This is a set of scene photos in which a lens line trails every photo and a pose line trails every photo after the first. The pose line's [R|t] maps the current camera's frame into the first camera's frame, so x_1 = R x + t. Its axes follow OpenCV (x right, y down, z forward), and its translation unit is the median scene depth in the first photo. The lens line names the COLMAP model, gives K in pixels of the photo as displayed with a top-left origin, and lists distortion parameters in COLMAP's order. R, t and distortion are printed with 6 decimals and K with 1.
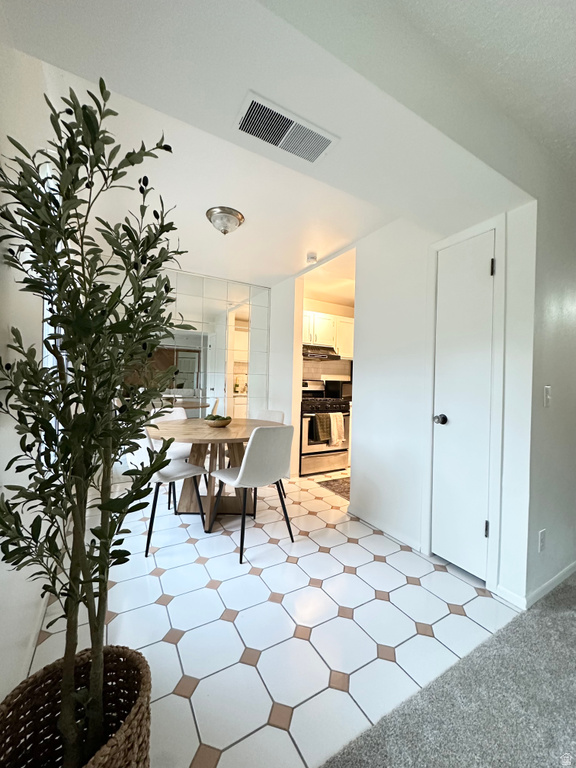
lens RADIAL K [[305.3, 0, 288.0], [0, 305.3, 384.0], [0, 0, 1]] dist [-0.007716, 0.001284]
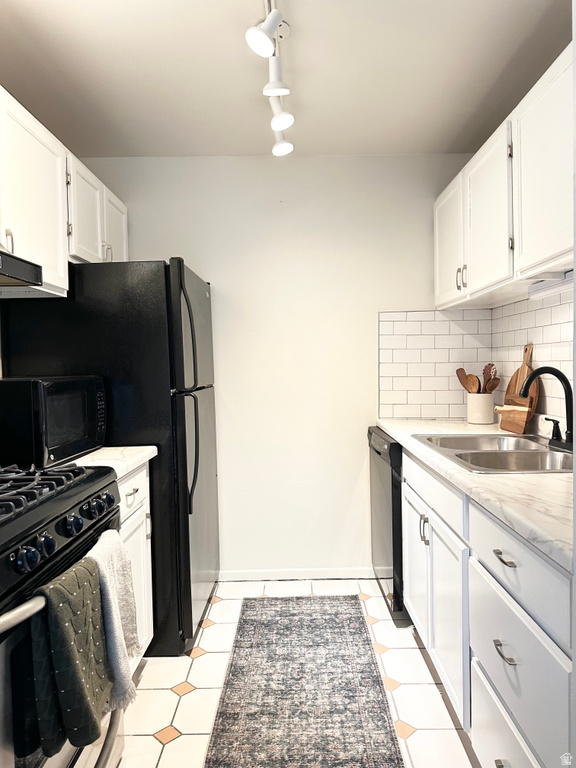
lens RADIAL K [[546.2, 0, 288.8], [0, 546.2, 382.6], [0, 0, 1]] dist [0.000325, -0.007550]
pose [[0.506674, -0.067049, 0.859526, -0.082357], [0.030829, 0.997743, 0.059657, -0.029974], [-0.861586, -0.003728, 0.507598, 0.695208]]
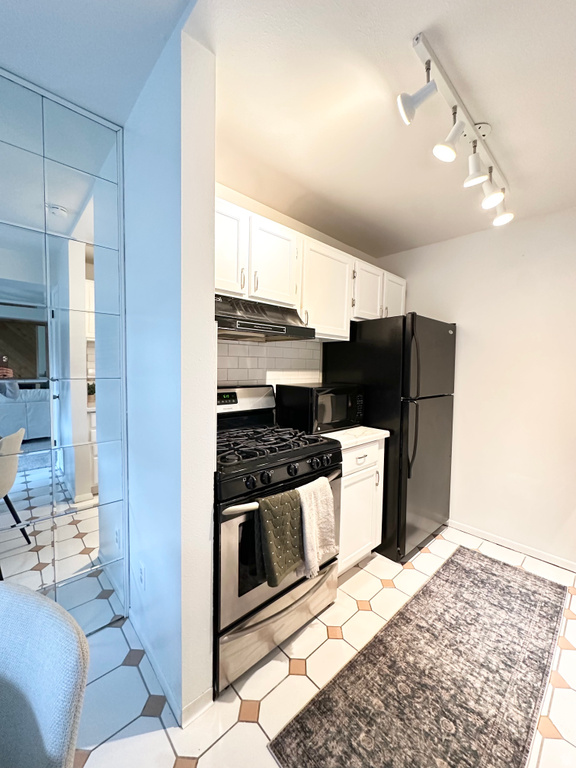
lens RADIAL K [[305.3, 0, 288.0], [0, 305.3, 384.0], [0, 0, 1]] dist [-0.007716, 0.001284]
pose [[0.975520, -0.021054, 0.218903, 0.047185], [0.006005, 0.997586, 0.069188, -0.049719], [-0.219831, -0.066180, 0.973291, 0.644896]]
